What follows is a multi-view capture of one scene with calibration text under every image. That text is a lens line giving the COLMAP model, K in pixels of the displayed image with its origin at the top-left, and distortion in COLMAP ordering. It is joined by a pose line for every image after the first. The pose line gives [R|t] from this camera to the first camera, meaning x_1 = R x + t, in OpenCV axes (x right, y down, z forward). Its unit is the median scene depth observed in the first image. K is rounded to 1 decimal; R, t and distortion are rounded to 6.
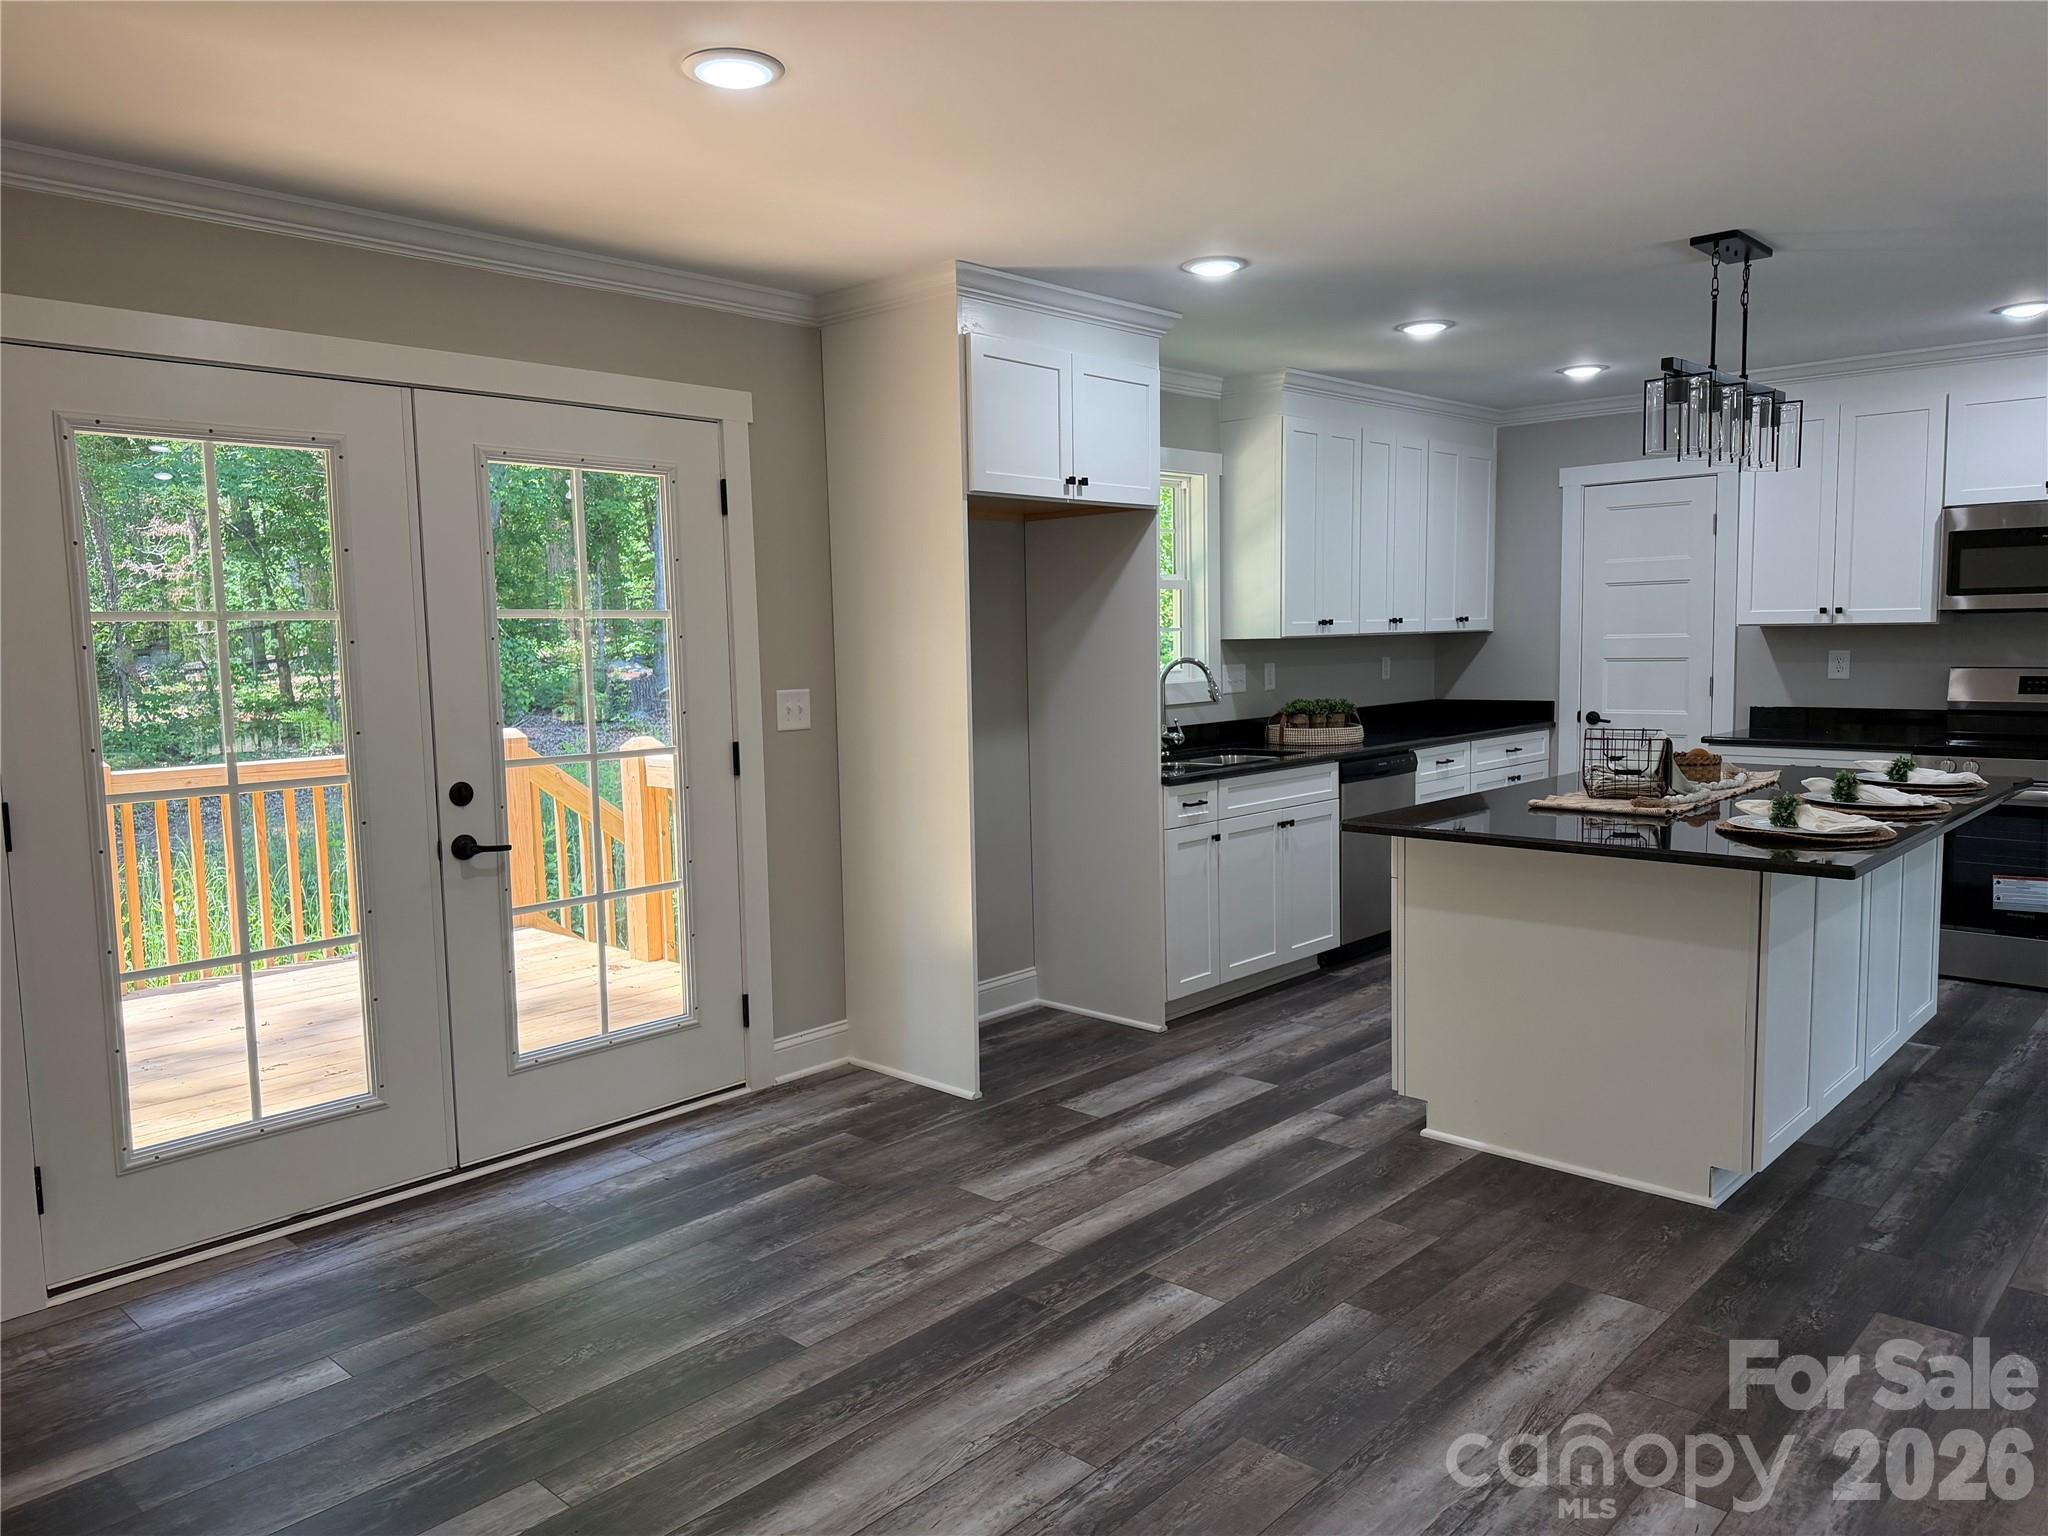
lens RADIAL K [[1417.6, 0, 1024.0], [0, 1417.6, 768.0], [0, 0, 1]] dist [0.015614, -0.004104]
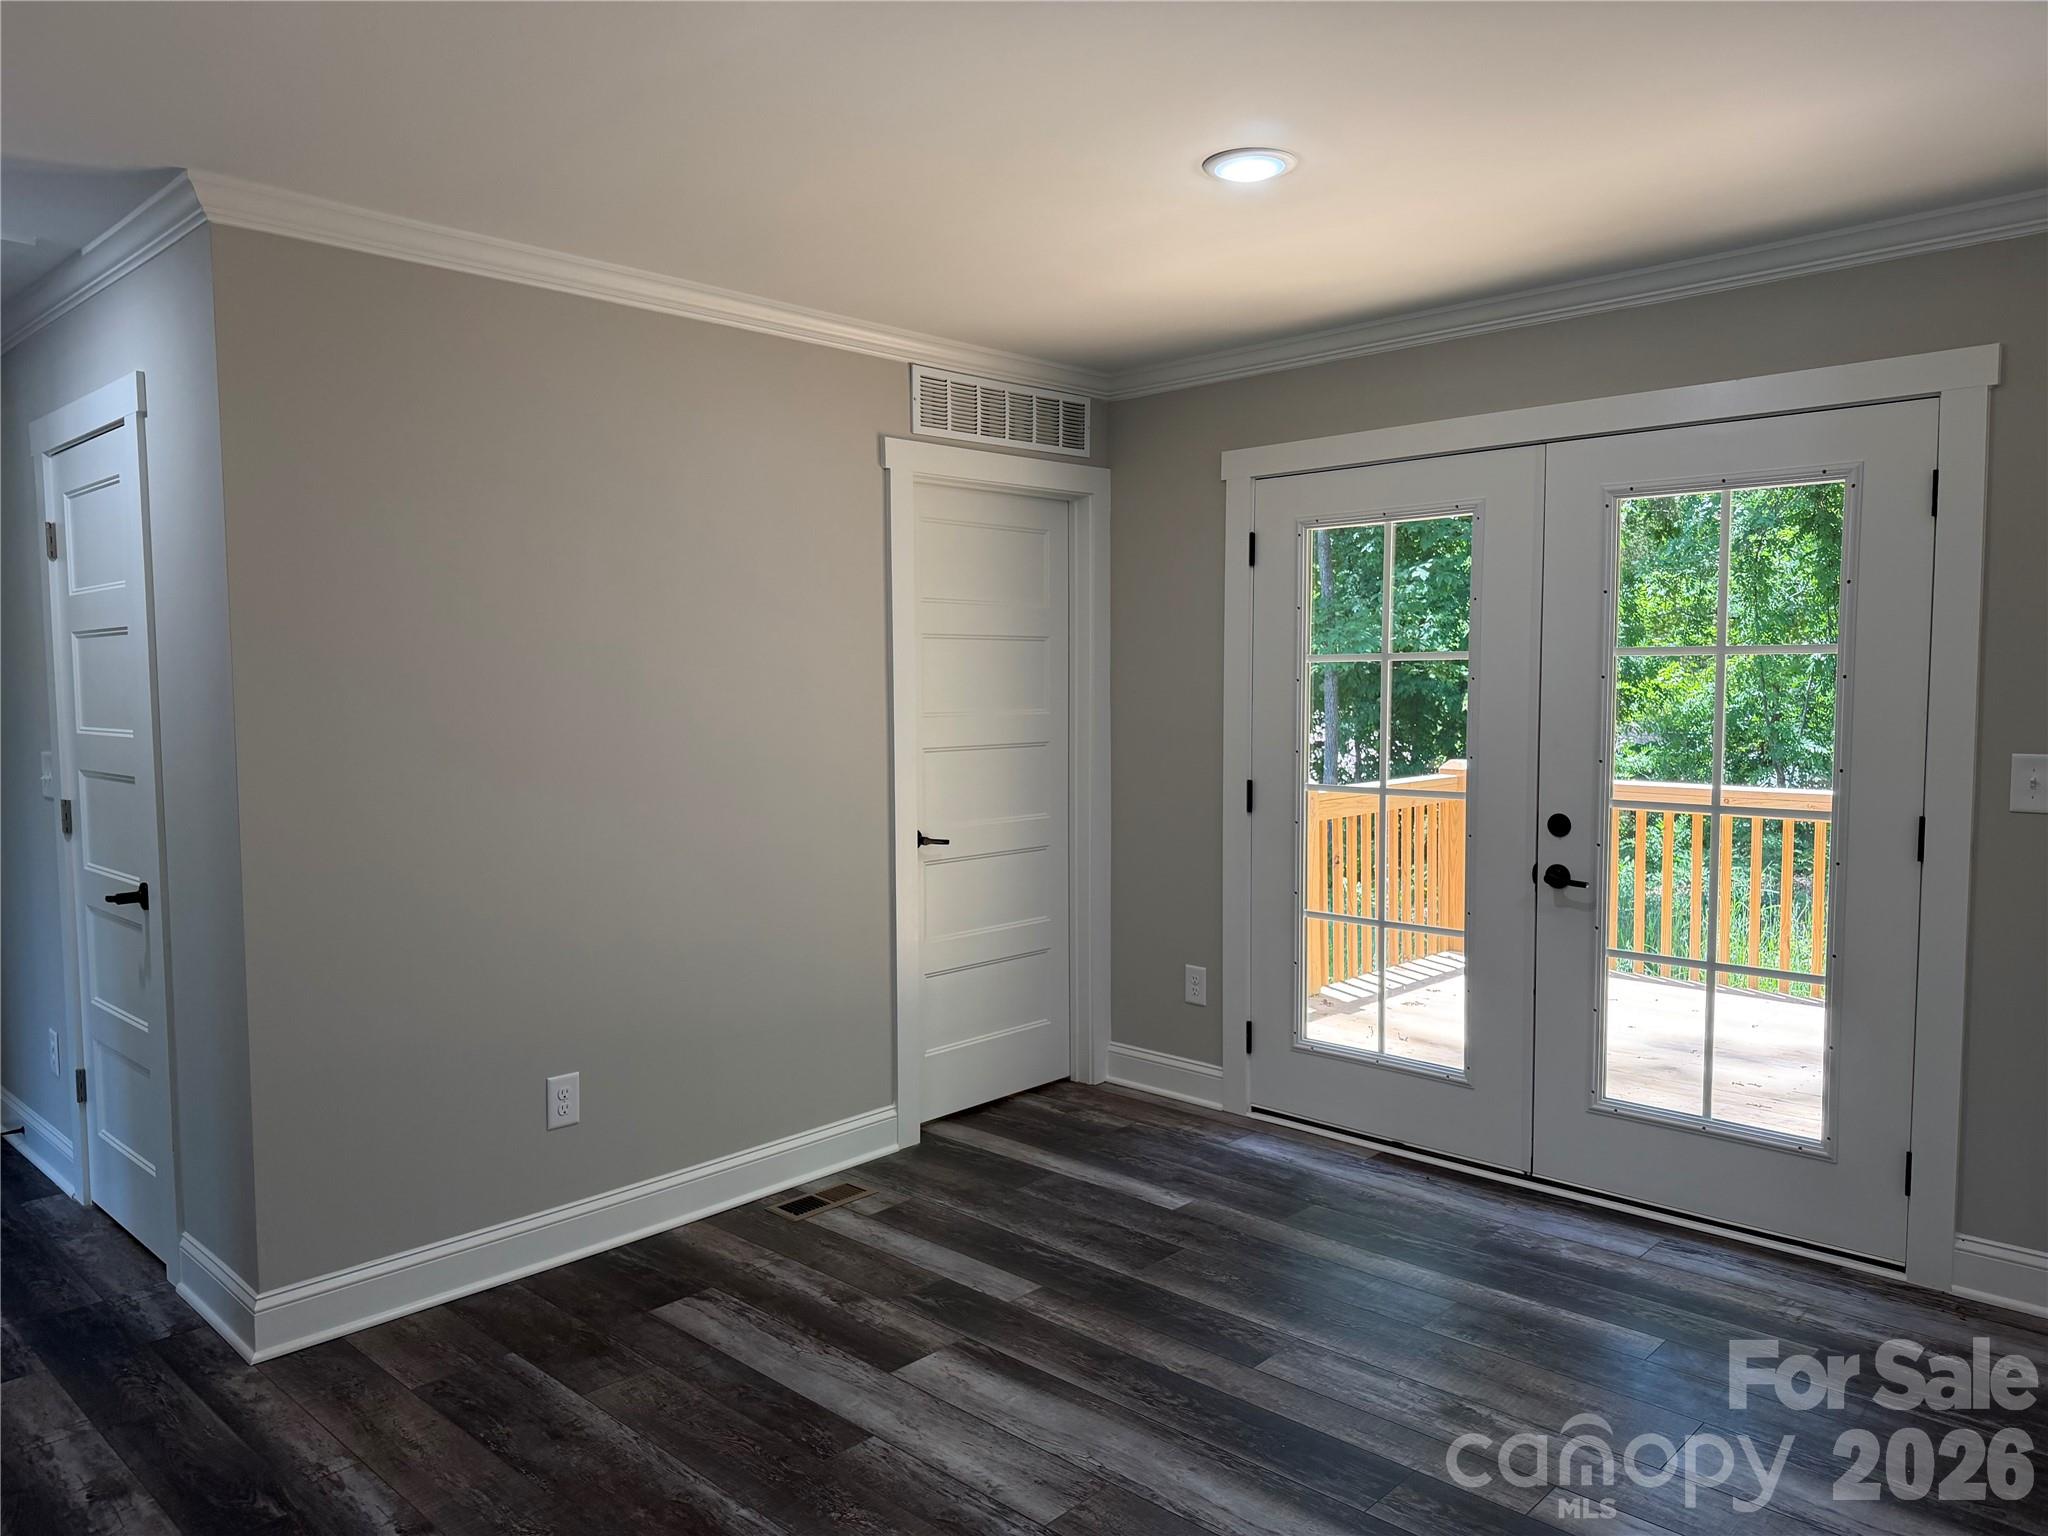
lens RADIAL K [[1443.2, 0, 1027.4], [0, 1443.2, 779.3], [0, 0, 1]] dist [0.000102, -0.003818]
pose [[-0.002042, 0.096379, -0.995343, 0.598544], [-0.092439, 0.991065, 0.096155, -0.073781], [0.995716, 0.092205, 0.006885, 0.550610]]
